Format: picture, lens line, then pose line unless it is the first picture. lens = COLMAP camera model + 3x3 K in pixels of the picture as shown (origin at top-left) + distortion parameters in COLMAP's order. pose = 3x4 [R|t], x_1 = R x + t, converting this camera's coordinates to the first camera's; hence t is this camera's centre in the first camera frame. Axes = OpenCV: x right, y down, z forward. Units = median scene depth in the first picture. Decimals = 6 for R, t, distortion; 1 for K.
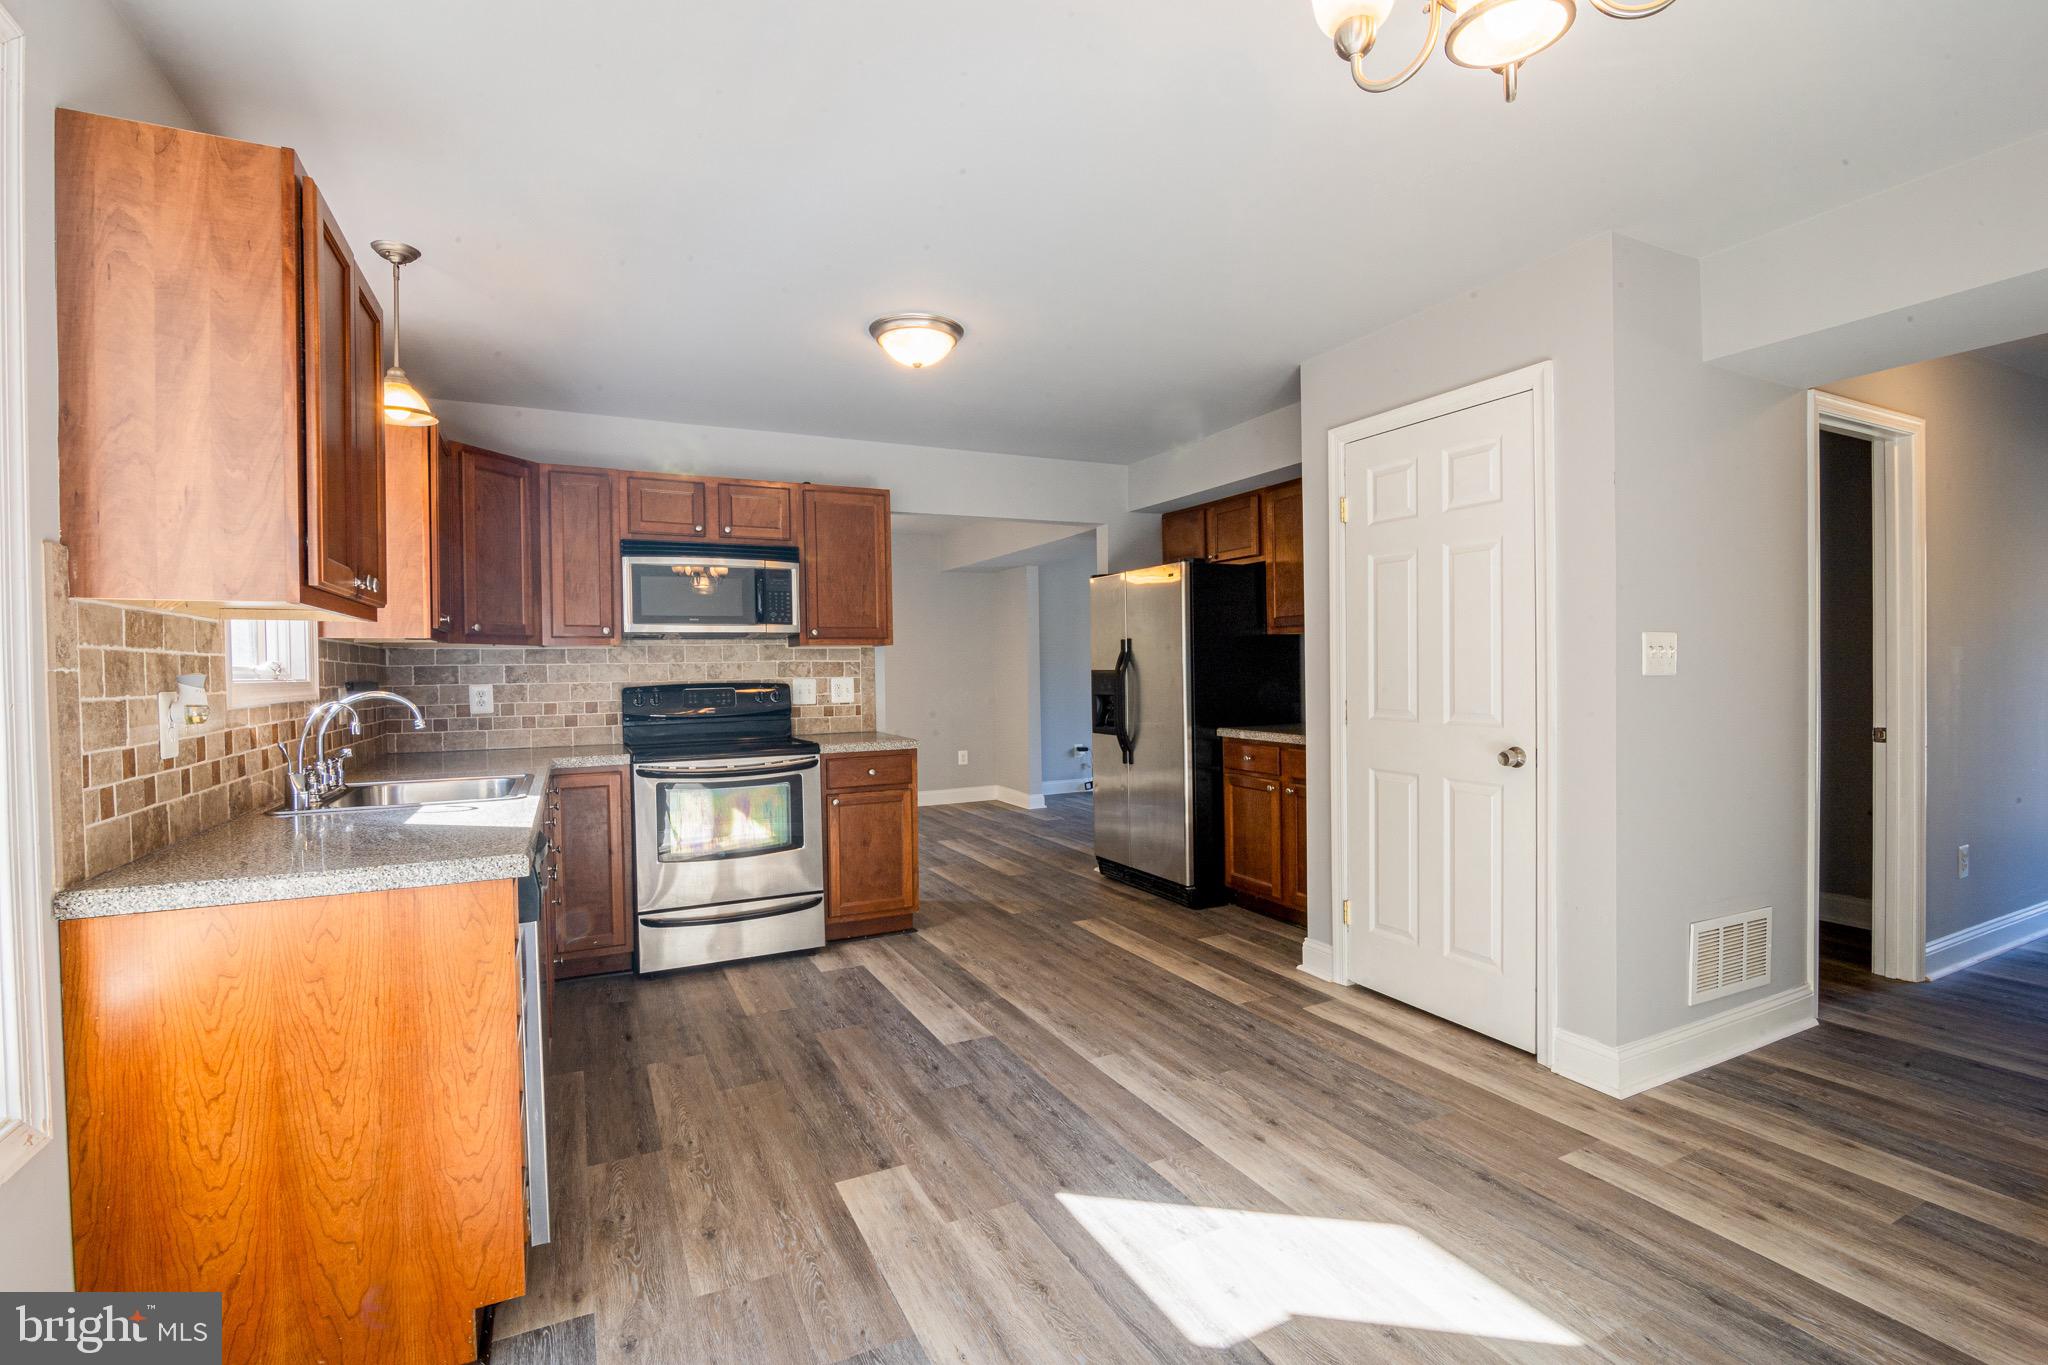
lens RADIAL K [[914.5, 0, 1017.6], [0, 914.5, 682.3], [0, 0, 1]] dist [-0.009870, -0.002145]
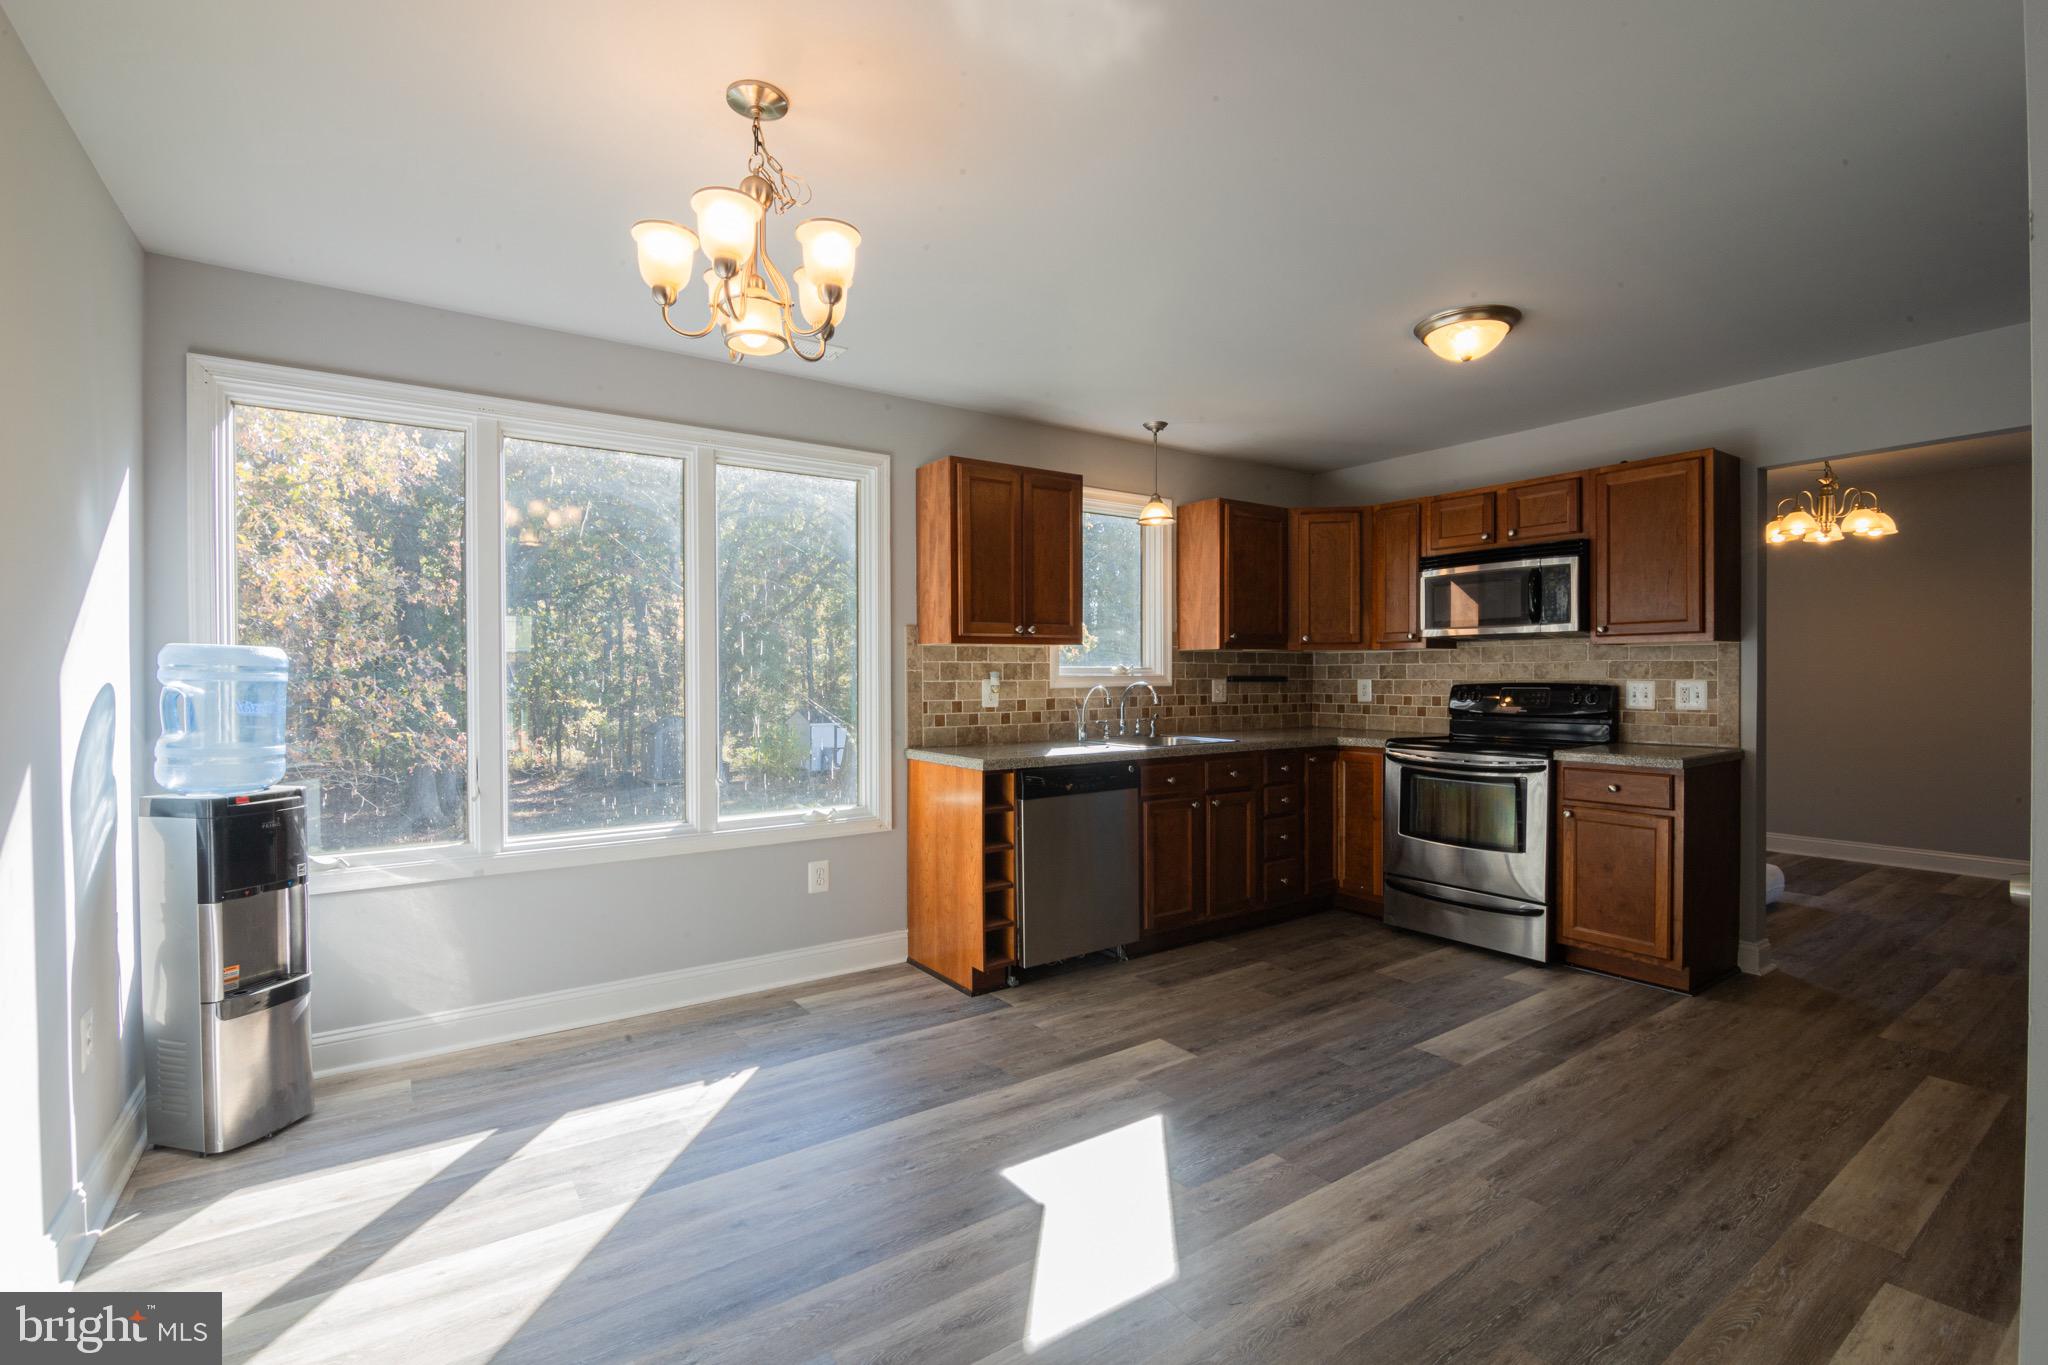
lens RADIAL K [[914.5, 0, 1024.7], [0, 914.5, 677.3], [0, 0, 1]] dist [-0.009870, -0.002145]
pose [[0.153685, 0.018231, -0.987952, 0.736194], [-0.013588, 0.999774, 0.016336, -0.017851], [0.988026, 0.010914, 0.153898, 0.366654]]
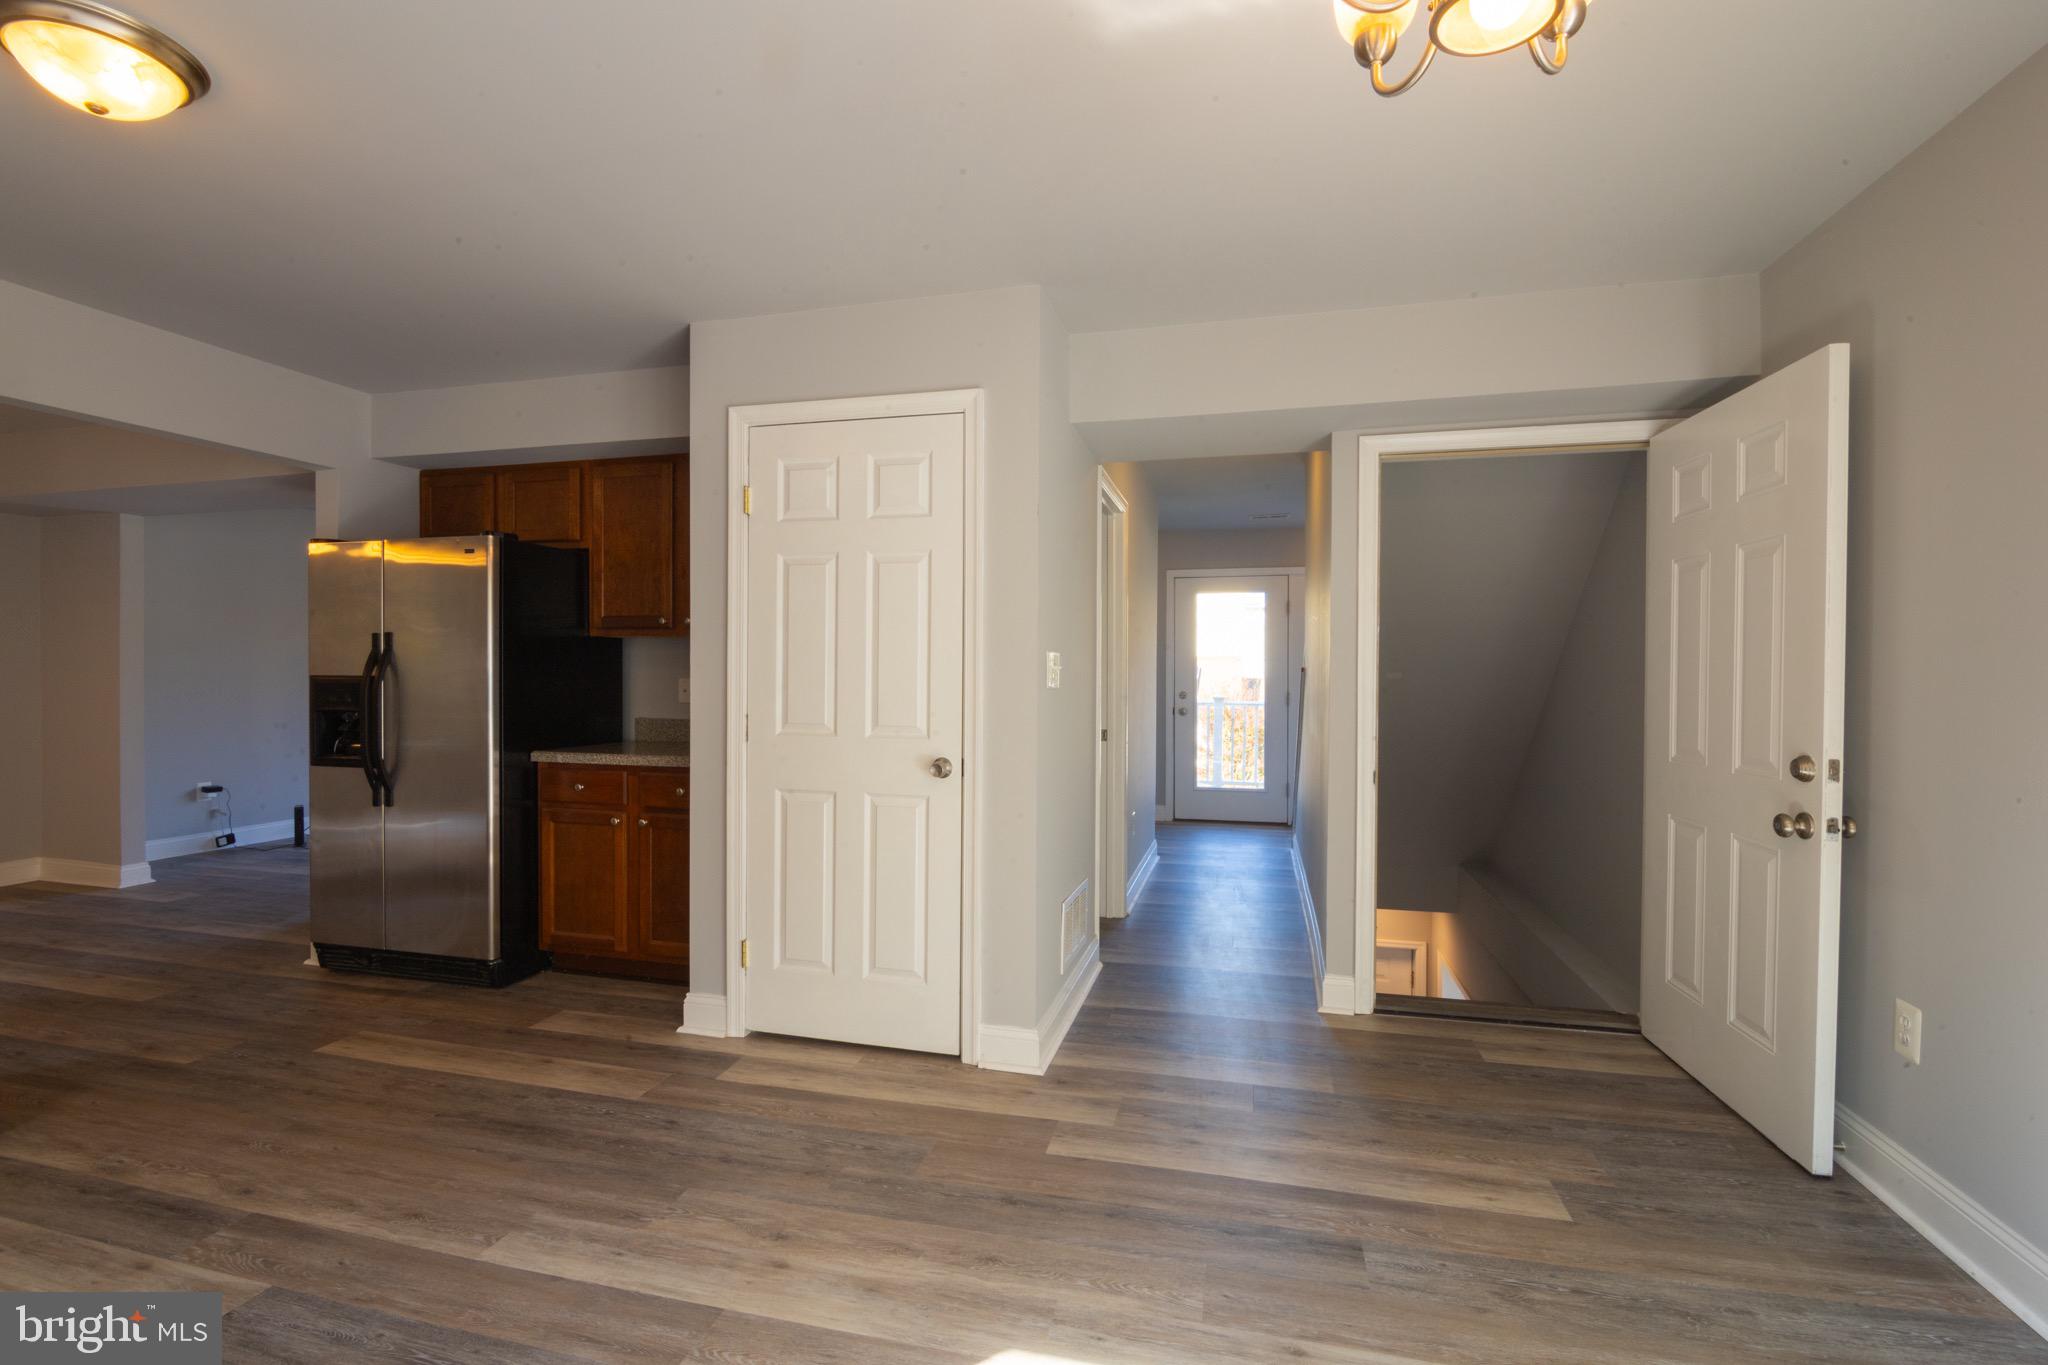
lens RADIAL K [[914.5, 0, 1019.9], [0, 914.5, 681.8], [0, 0, 1]] dist [-0.009870, -0.002145]
pose [[0.649095, 0.015229, 0.760555, -0.145975], [-0.003169, 0.999845, -0.017315, 0.002749], [-0.760701, 0.008829, 0.649043, 0.222416]]
